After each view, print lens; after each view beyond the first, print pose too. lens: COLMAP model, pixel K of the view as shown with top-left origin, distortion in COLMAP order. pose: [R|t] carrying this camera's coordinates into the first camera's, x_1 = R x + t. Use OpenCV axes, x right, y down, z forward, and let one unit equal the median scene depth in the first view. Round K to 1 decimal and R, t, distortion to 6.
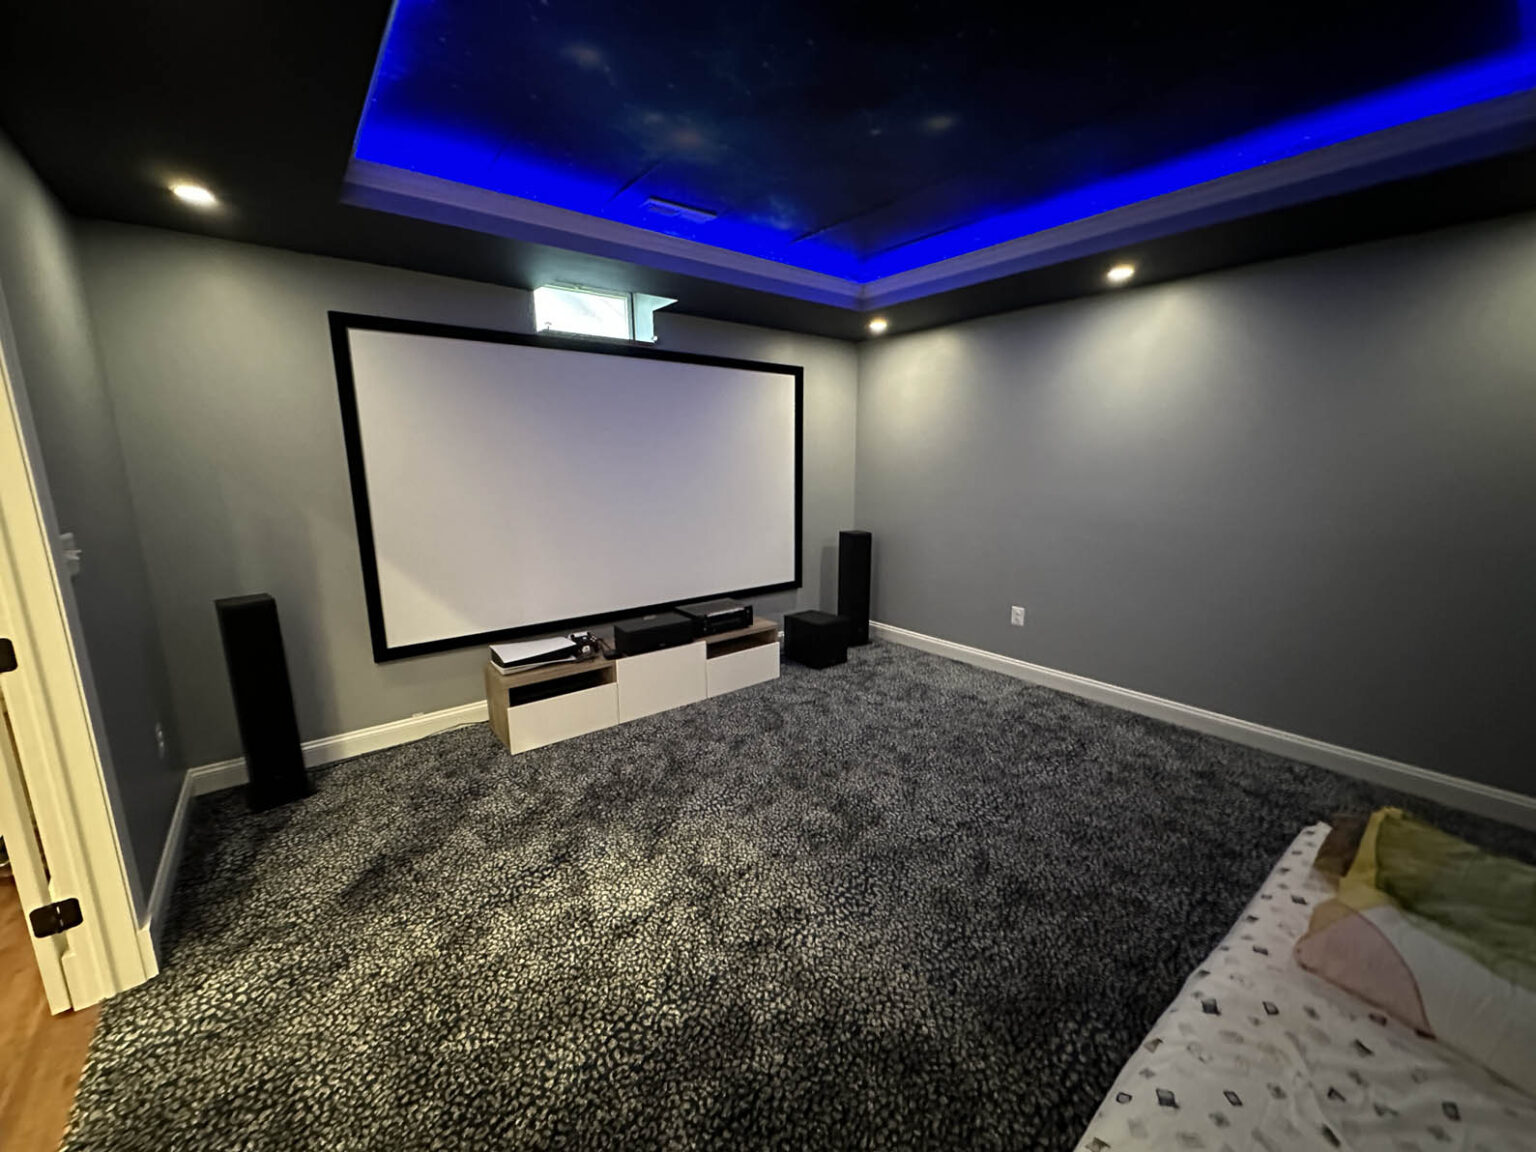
lens RADIAL K [[615.8, 0, 770.0], [0, 615.8, 580.1], [0, 0, 1]] dist [-0.000679, 0.000424]
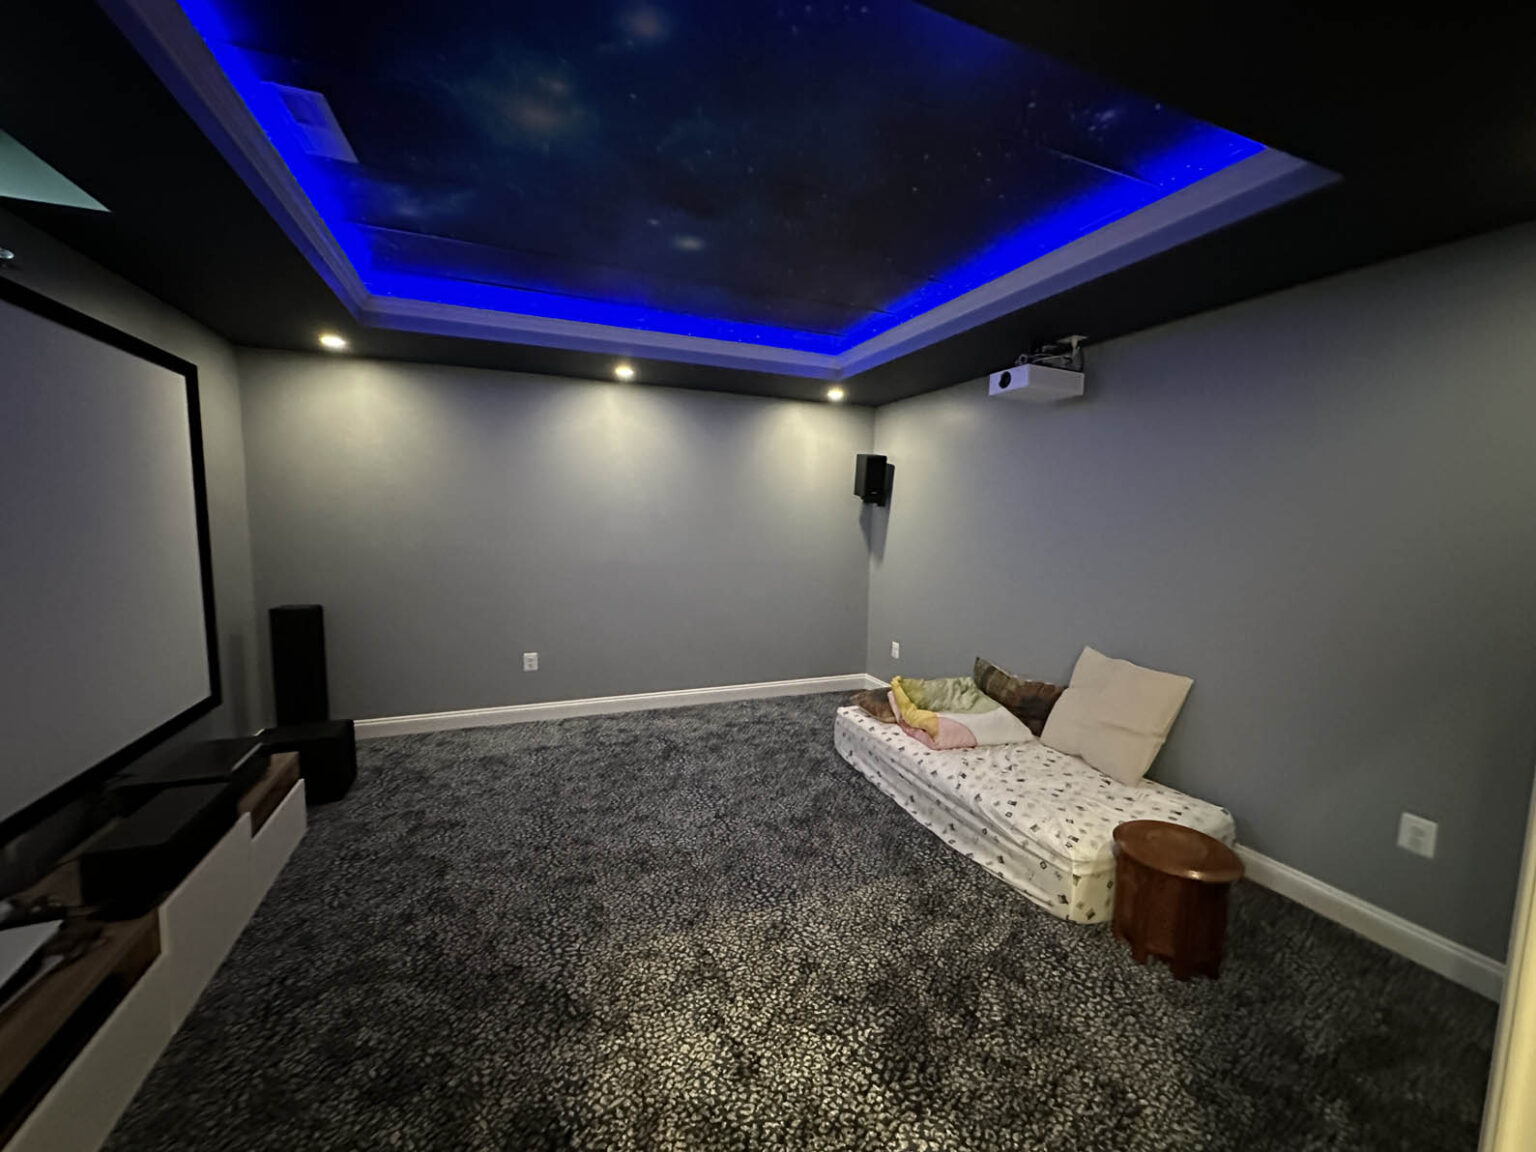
lens RADIAL K [[615.8, 0, 770.0], [0, 615.8, 580.1], [0, 0, 1]] dist [-0.000679, 0.000424]
pose [[0.275669, -0.091125, 0.956924, -0.775449], [0.169427, 0.984517, 0.044944, -0.092404], [-0.946203, 0.149739, 0.286840, 0.503762]]
